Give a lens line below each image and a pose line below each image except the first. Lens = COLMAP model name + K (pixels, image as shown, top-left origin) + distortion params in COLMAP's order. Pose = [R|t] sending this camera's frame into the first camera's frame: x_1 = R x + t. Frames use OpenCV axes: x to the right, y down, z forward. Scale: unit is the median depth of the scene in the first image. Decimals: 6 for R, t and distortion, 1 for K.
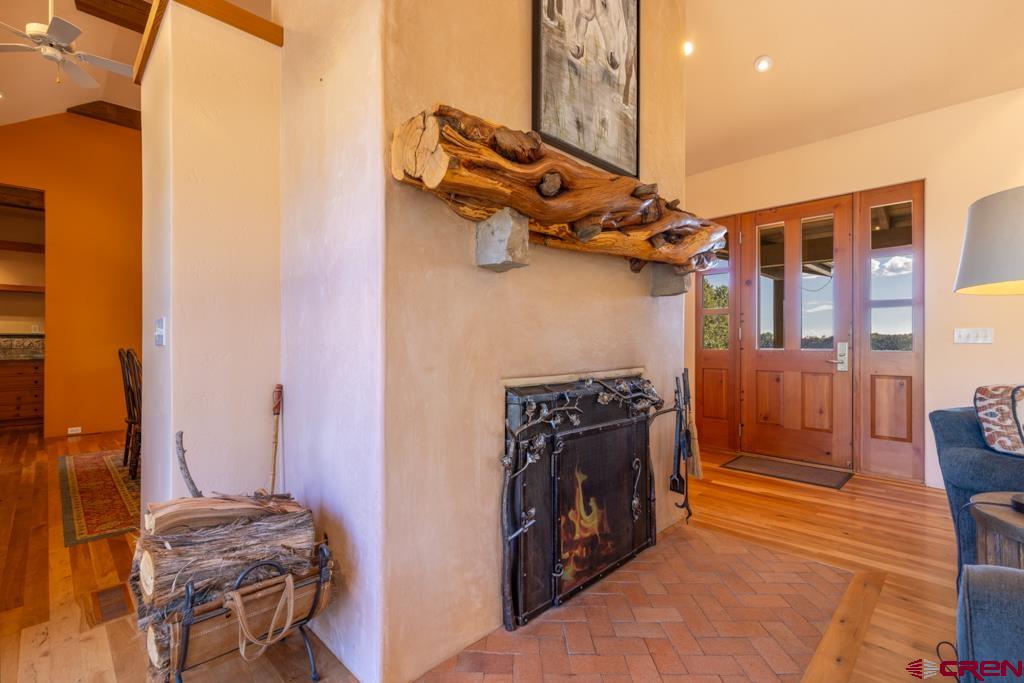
lens RADIAL K [[467.7, 0, 512.0], [0, 467.7, 341.5], [0, 0, 1]] dist [0.001917, 0.000385]
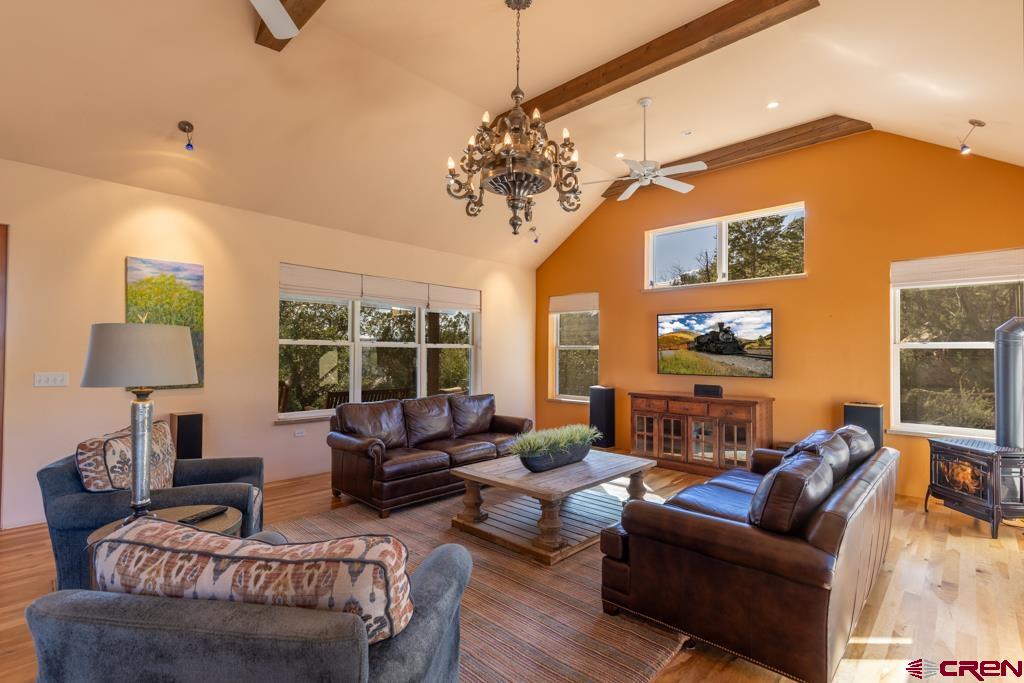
lens RADIAL K [[474.5, 0, 512.0], [0, 474.5, 341.5], [0, 0, 1]] dist [-0.001840, -0.000310]
pose [[-0.014522, 0.029998, 0.999444, -0.304613], [-0.006261, 0.999528, -0.030091, -0.145680], [-0.999875, -0.006695, -0.014328, -0.147279]]
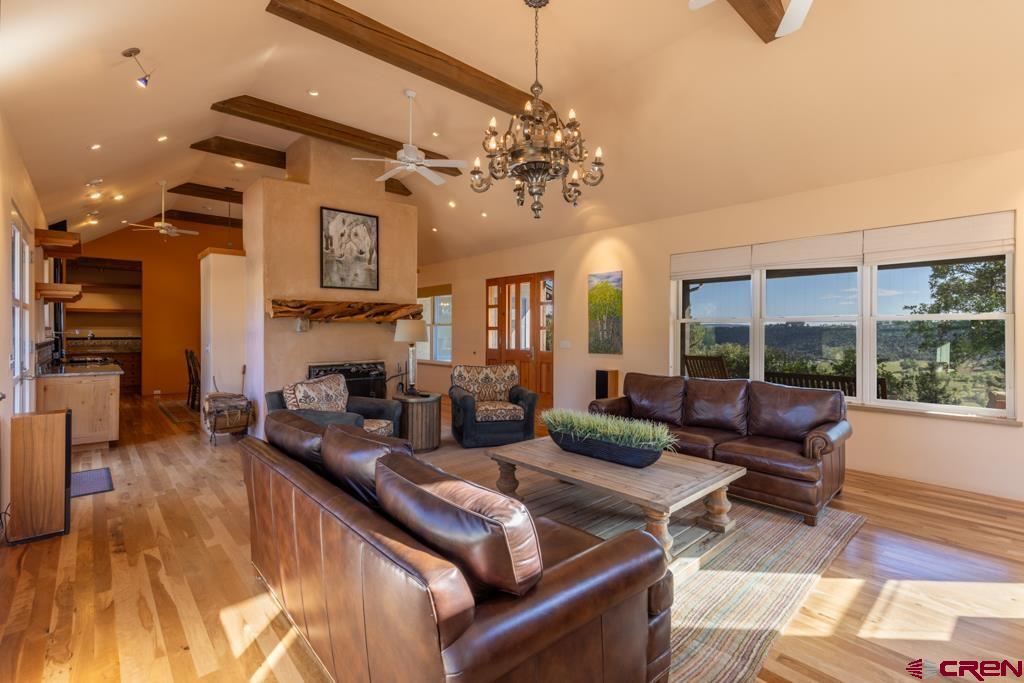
lens RADIAL K [[466.5, 0, 513.0], [0, 466.5, 332.8], [0, 0, 1]] dist [0.000897, 0.000124]
pose [[0.998979, 0.002373, -0.045125, 1.537082], [-0.002164, 0.999987, 0.004674, -0.149997], [0.045136, -0.004572, 0.998970, -2.178231]]
